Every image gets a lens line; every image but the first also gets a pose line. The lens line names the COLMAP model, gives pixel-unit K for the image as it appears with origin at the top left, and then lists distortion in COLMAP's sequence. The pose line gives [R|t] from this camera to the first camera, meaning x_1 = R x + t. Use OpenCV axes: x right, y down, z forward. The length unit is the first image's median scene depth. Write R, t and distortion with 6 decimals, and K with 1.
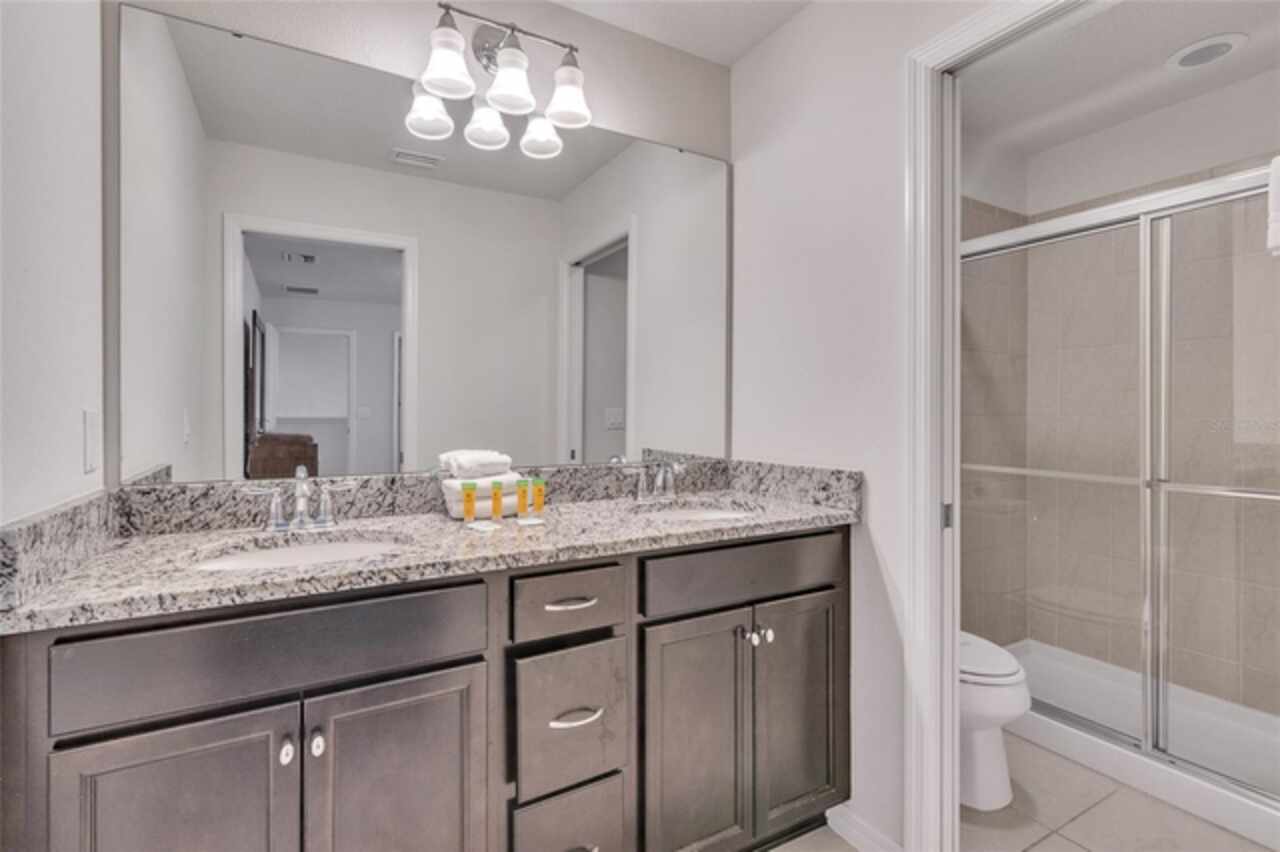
lens RADIAL K [[603.6, 0, 640.0], [0, 603.6, 426.0], [0, 0, 1]] dist [-0.001928, -0.001192]
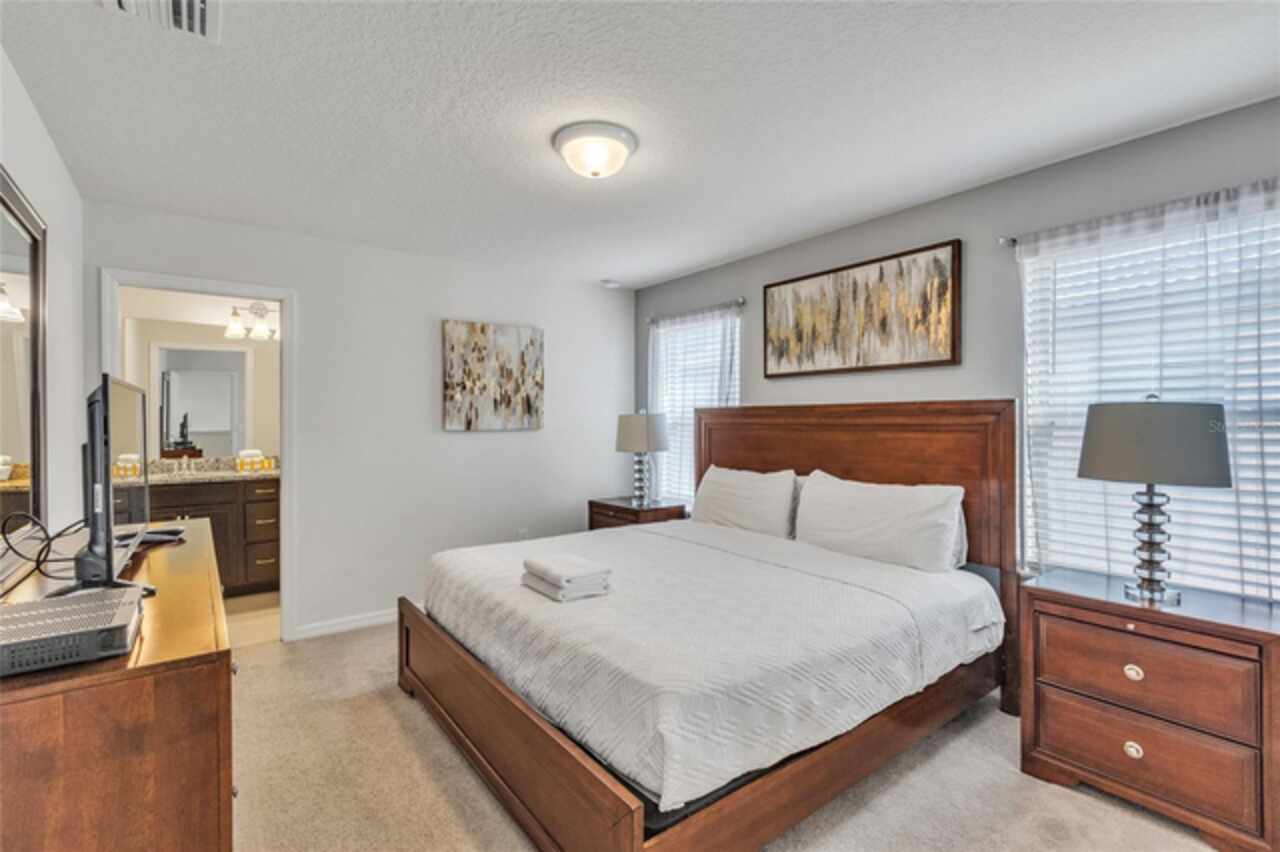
lens RADIAL K [[603.6, 0, 640.0], [0, 603.6, 426.0], [0, 0, 1]] dist [-0.001928, -0.001192]
pose [[0.993260, -0.002548, 0.115880, 1.354814], [0.003452, 0.999965, -0.007600, -0.047776], [-0.115857, 0.007949, 0.993234, -2.266792]]
